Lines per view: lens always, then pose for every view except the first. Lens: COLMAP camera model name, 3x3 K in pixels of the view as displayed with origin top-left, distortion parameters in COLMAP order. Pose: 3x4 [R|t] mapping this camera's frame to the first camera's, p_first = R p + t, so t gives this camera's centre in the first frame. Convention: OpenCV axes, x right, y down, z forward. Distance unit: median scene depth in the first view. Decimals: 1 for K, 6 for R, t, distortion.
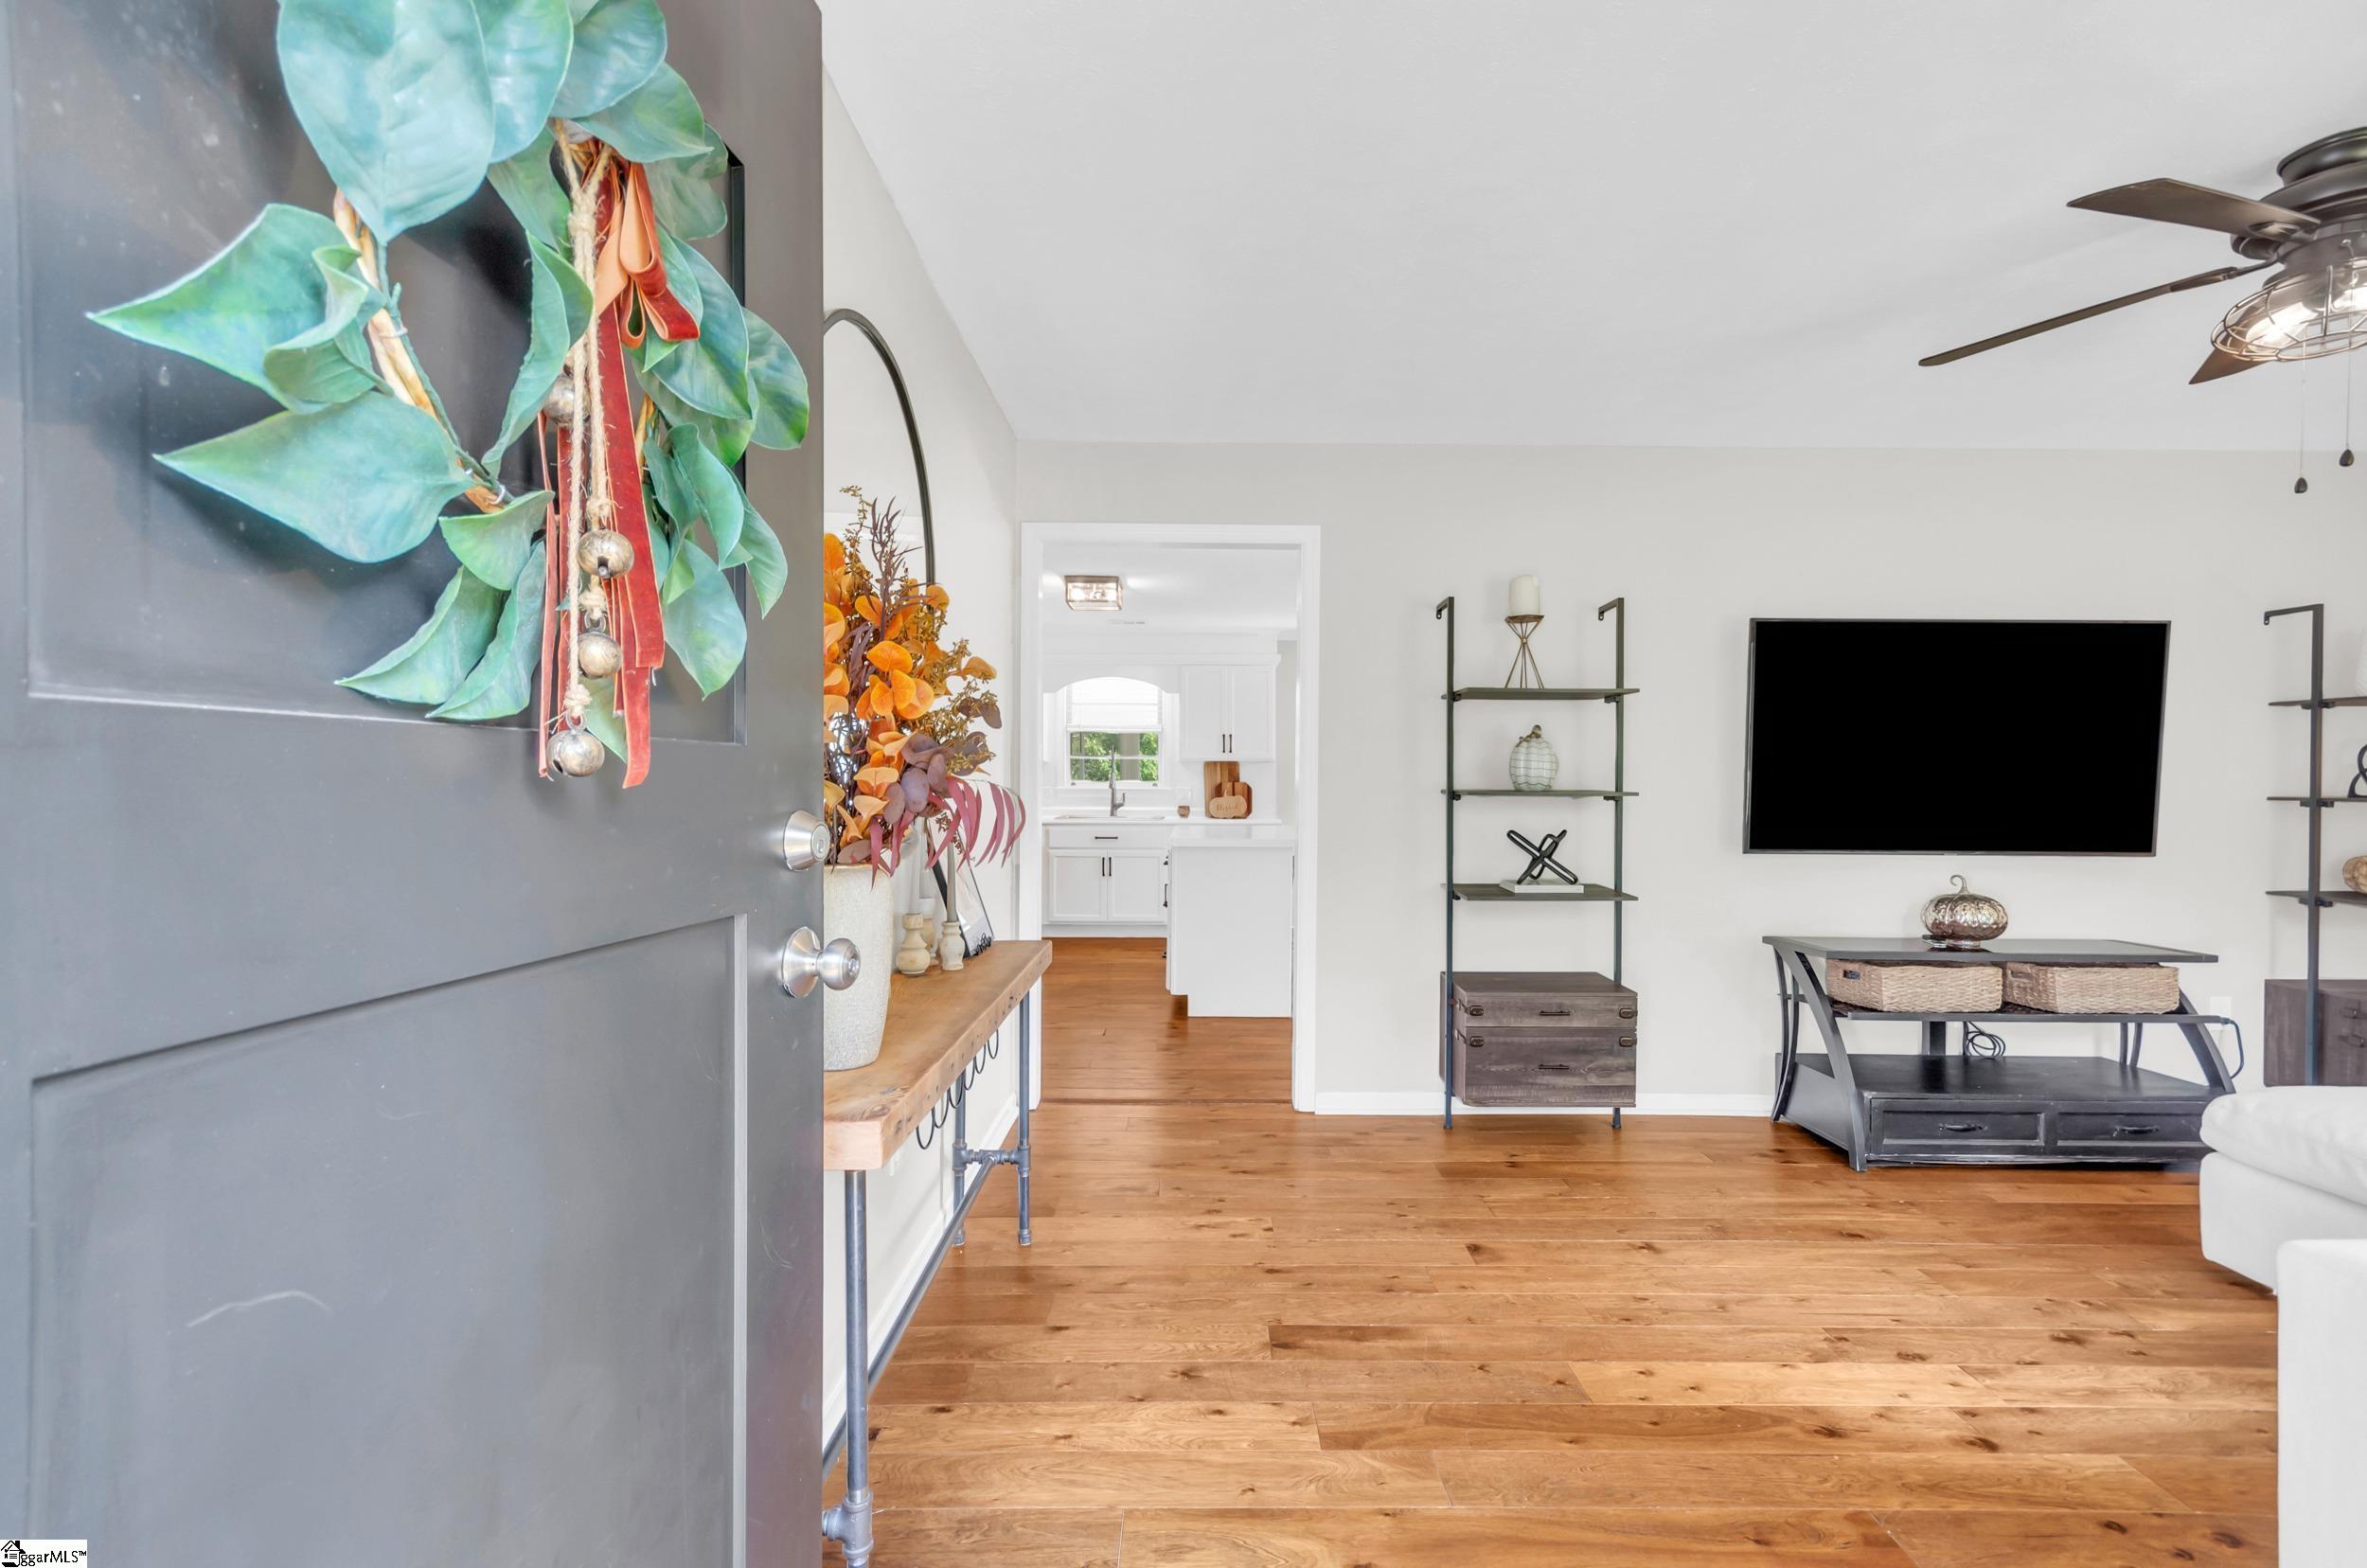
lens RADIAL K [[1064.5, 0, 1177.2], [0, 1064.5, 775.9], [0, 0, 1]] dist [0.004373, 0.000558]
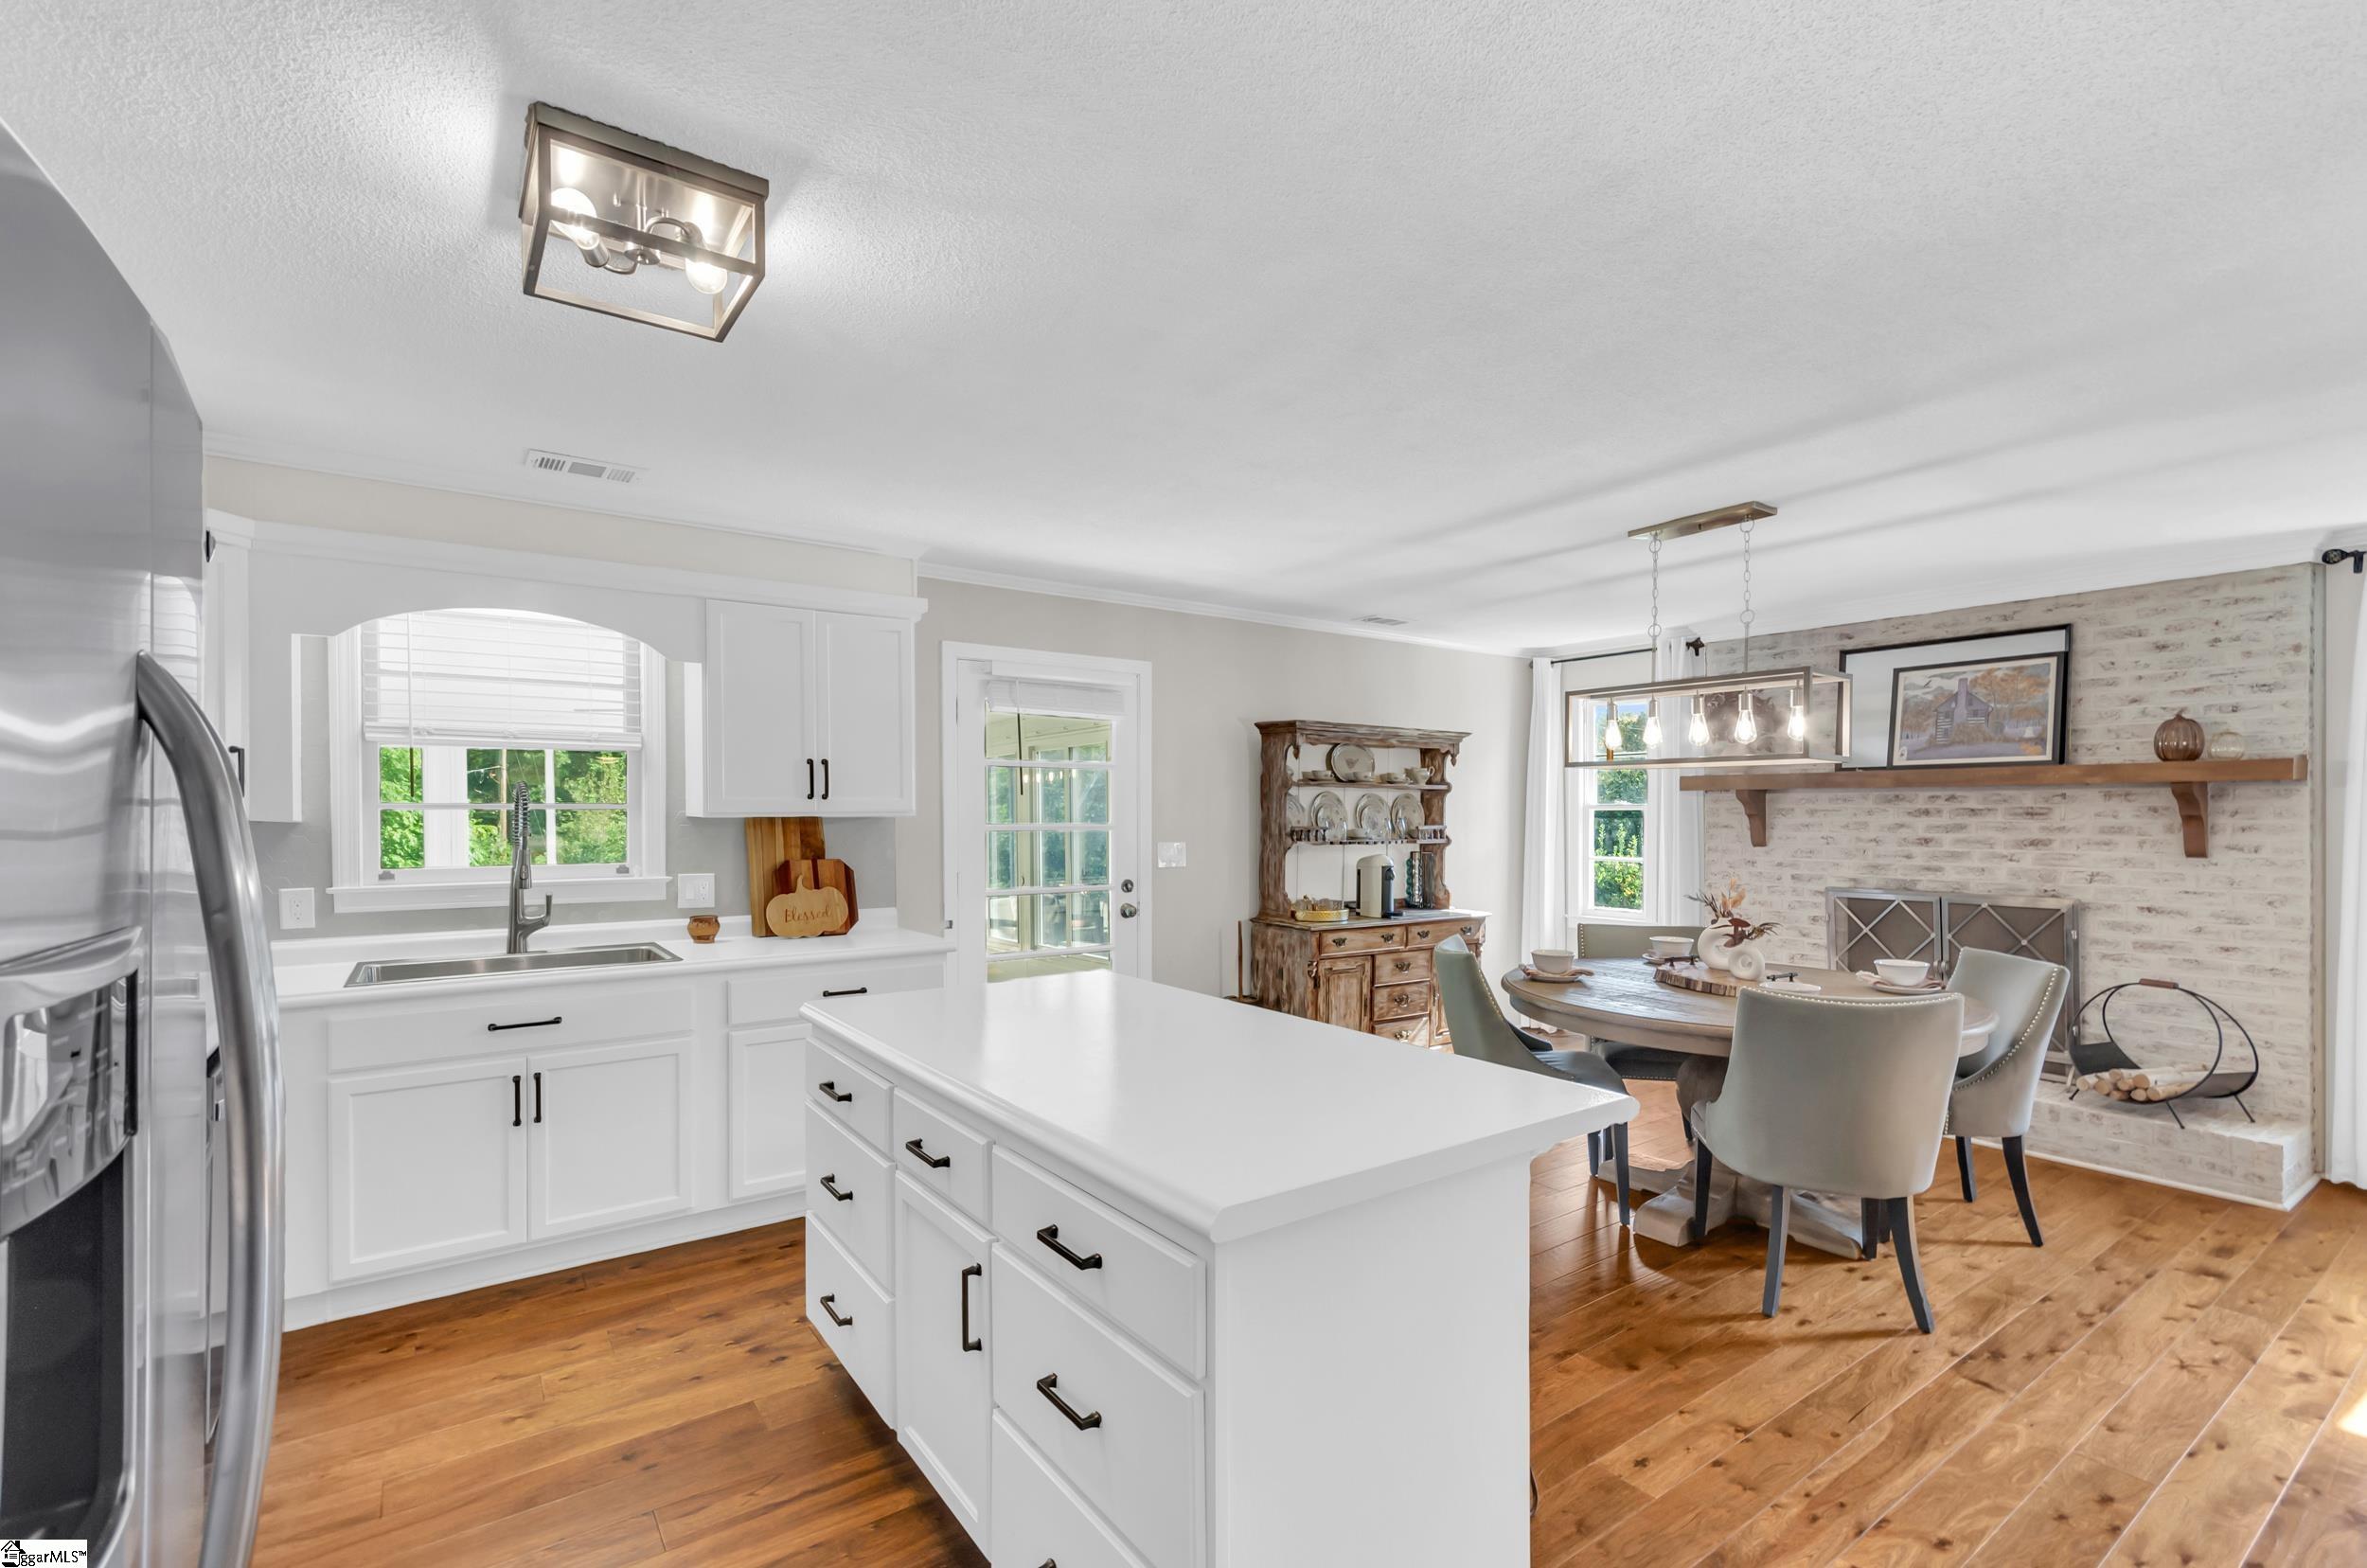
lens RADIAL K [[1046.9, 0, 1158.8], [0, 1046.9, 811.3], [0, 0, 1]] dist [0.001940, 0.000313]
pose [[0.808462, -0.003011, 0.588541, -0.216167], [-0.000507, 0.999983, 0.005812, -0.040796], [-0.588548, -0.004997, 0.808447, 1.185539]]
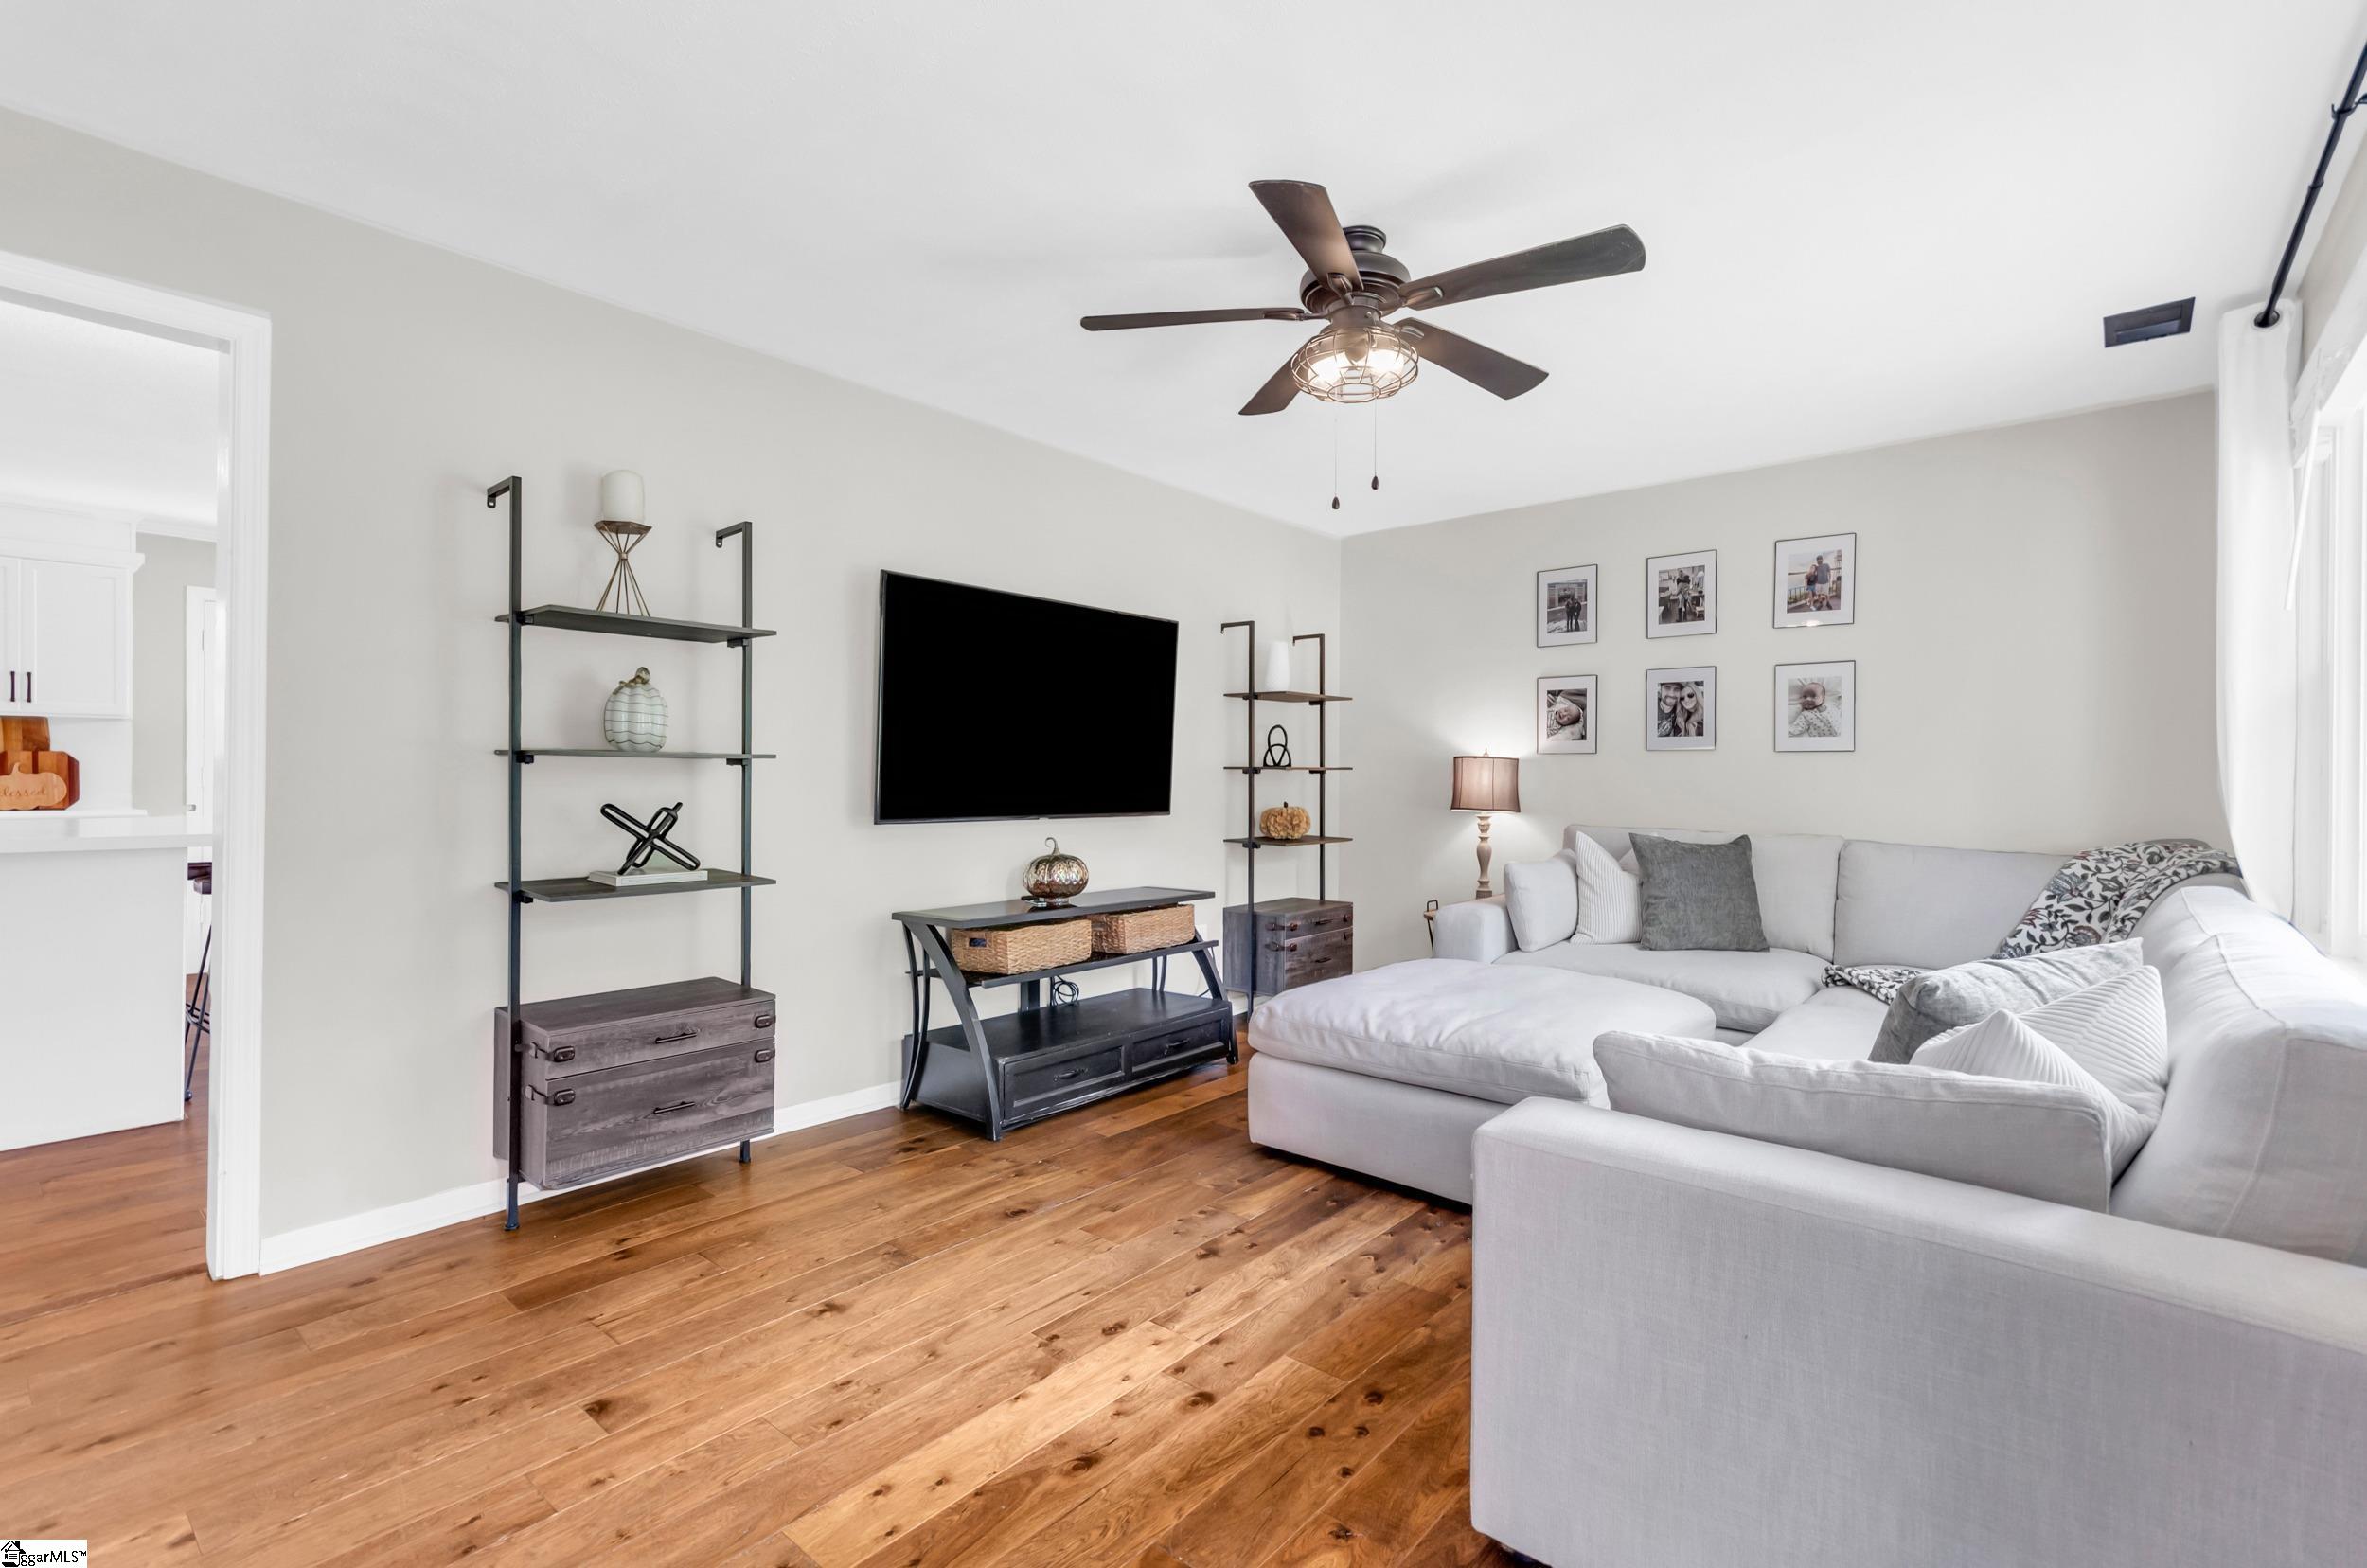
lens RADIAL K [[1064.5, 0, 1177.2], [0, 1064.5, 775.9], [0, 0, 1]] dist [0.004373, 0.000558]
pose [[0.634430, 0.003012, 0.772974, -0.013243], [-0.008631, 0.999958, 0.003188, 0.027599], [-0.772932, -0.008694, 0.634430, 0.232691]]
